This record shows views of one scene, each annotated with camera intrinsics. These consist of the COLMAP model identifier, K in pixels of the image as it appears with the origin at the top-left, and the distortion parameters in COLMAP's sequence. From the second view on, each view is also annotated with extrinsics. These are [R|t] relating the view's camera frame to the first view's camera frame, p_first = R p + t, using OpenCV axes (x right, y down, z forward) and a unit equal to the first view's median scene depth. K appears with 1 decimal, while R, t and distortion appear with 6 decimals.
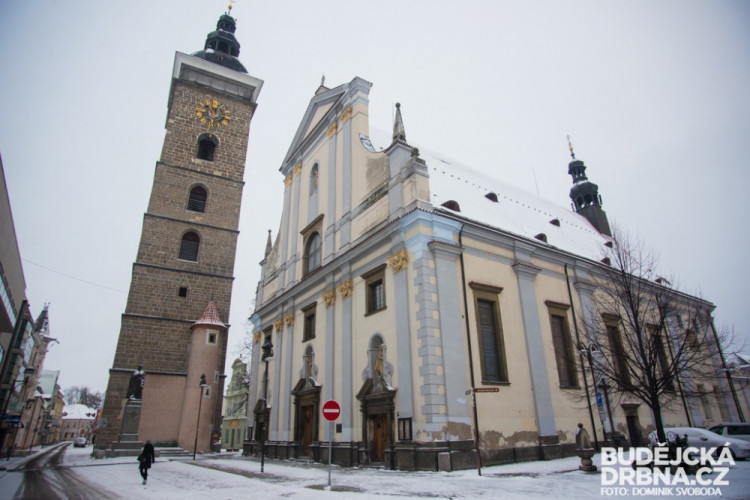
lens RADIAL K [[452.6, 0, 375.0], [0, 452.6, 250.0], [0, 0, 1]] dist [0.000691, 0.001651]
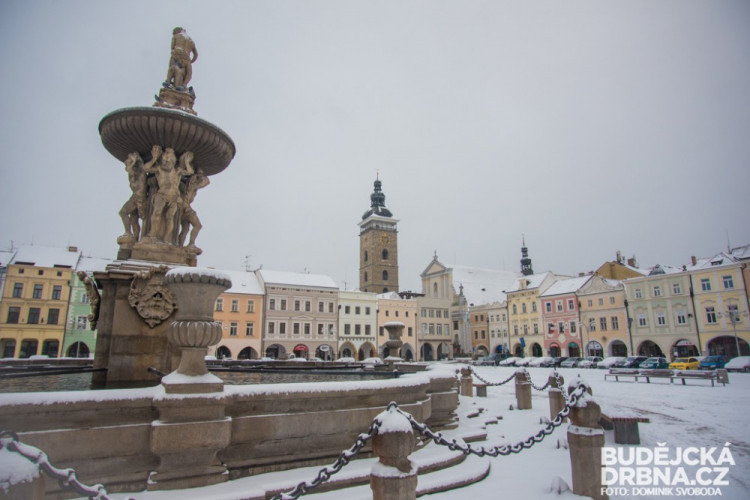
lens RADIAL K [[452.6, 0, 375.0], [0, 452.6, 250.0], [0, 0, 1]] dist [0.000691, 0.001651]
pose [[0.999326, 0.014703, -0.033640, -0.349883], [-0.009286, 0.987738, 0.155843, -0.713435], [0.035519, -0.155426, 0.987209, -1.829450]]
